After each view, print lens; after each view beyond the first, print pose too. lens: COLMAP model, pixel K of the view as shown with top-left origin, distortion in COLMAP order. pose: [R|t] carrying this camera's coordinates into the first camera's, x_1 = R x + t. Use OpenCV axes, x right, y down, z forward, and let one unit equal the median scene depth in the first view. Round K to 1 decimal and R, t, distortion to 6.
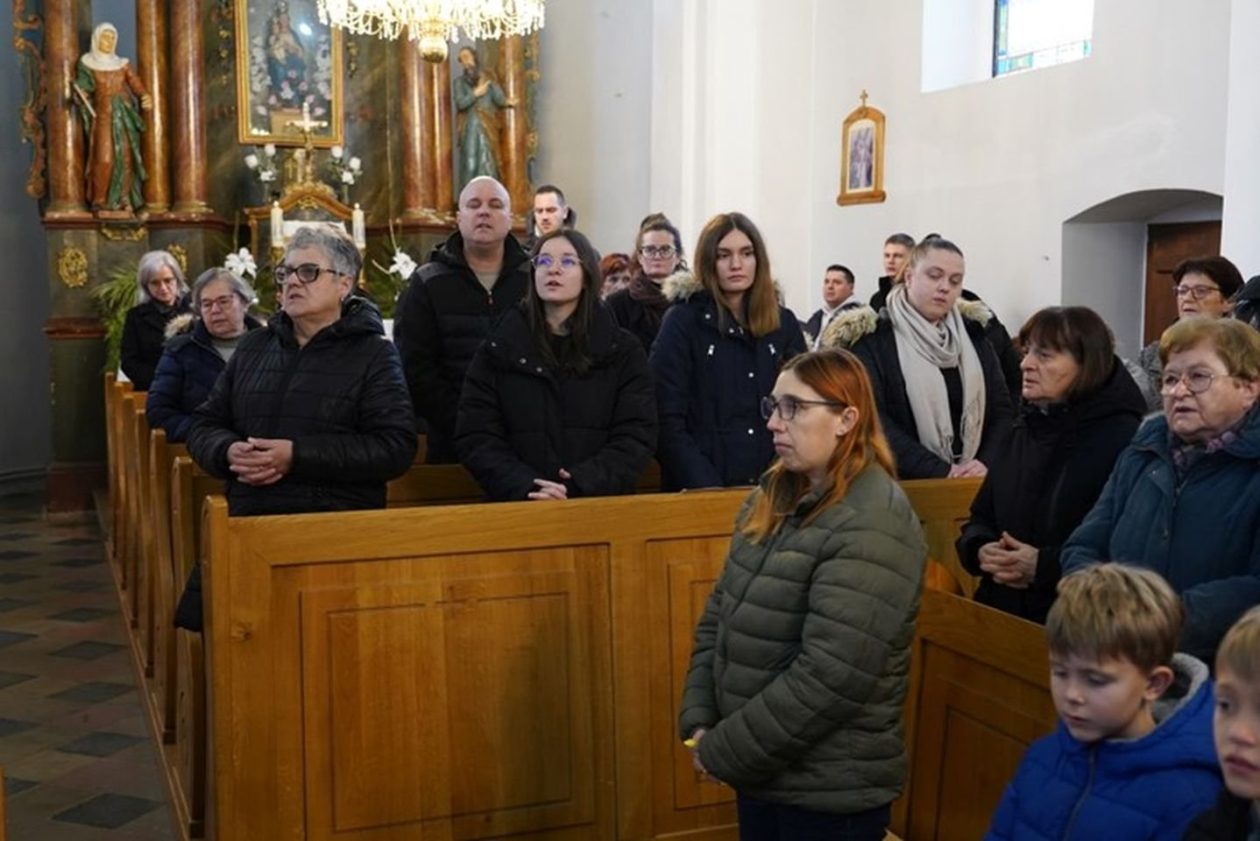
lens RADIAL K [[1440.4, 0, 631.9], [0, 1440.4, 417.7], [0, 0, 1]] dist [0.096168, 0.000000]
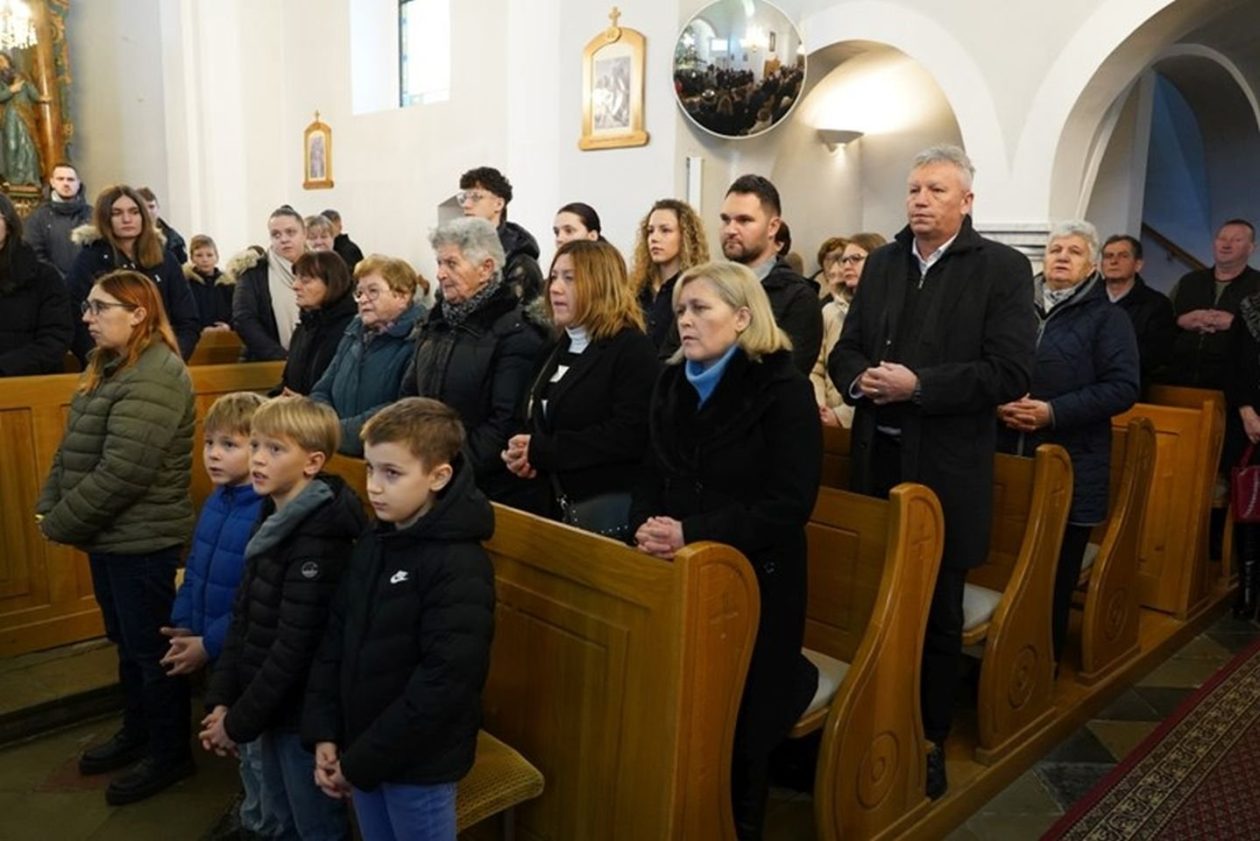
lens RADIAL K [[988.5, 0, 627.6], [0, 988.5, 423.4], [0, 0, 1]] dist [0.036429, 0.000122]
pose [[0.933319, -0.047014, 0.355958, 0.242248], [0.018380, 0.996347, 0.083401, 0.036555], [-0.358578, -0.071297, 0.930773, -0.223995]]
